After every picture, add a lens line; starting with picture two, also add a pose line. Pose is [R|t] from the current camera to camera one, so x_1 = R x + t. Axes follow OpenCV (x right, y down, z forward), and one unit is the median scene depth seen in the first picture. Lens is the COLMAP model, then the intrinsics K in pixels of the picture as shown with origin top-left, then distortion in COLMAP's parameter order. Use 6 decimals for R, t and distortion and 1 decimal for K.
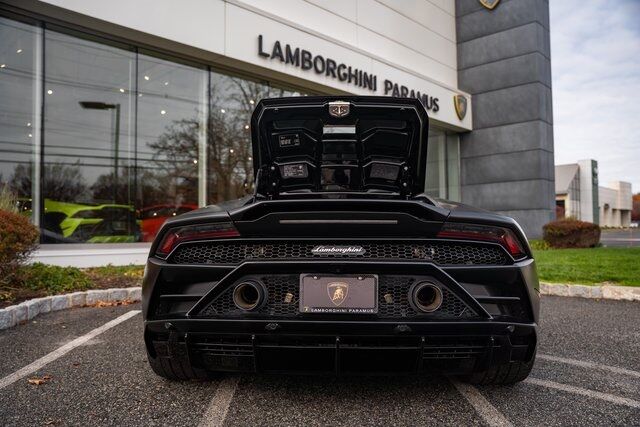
lens RADIAL K [[501.7, 0, 318.0], [0, 501.7, 228.4], [0, 0, 1]] dist [-0.143111, 0.149292]
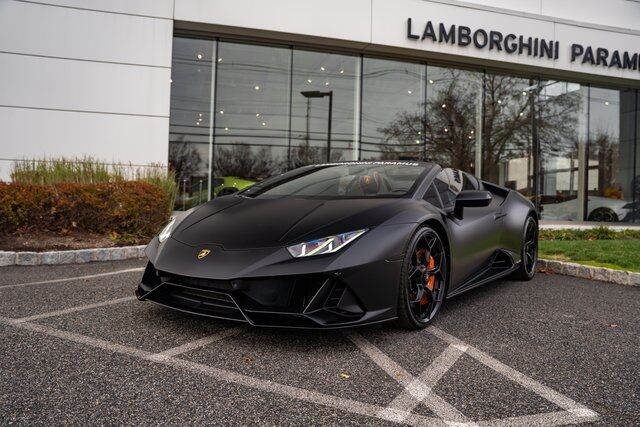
lens RADIAL K [[517.3, 0, 321.4], [0, 517.3, 228.5], [0, 0, 1]] dist [-0.145236, 0.157737]
pose [[0.866705, 0.045112, -0.496777, 0.235640], [-0.028032, 0.998733, 0.041789, 0.008086], [0.498033, -0.022293, 0.866871, -0.021105]]
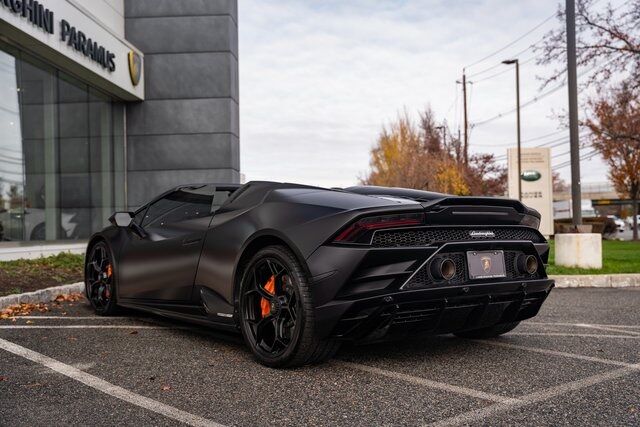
lens RADIAL K [[702.1, 0, 339.4], [0, 702.1, 219.2], [0, 0, 1]] dist [0.008392, 0.053418]
pose [[0.747386, 0.005768, 0.664365, -0.275818], [0.004068, 0.999904, -0.013258, 0.004904], [-0.664377, 0.012612, 0.747291, -0.034402]]
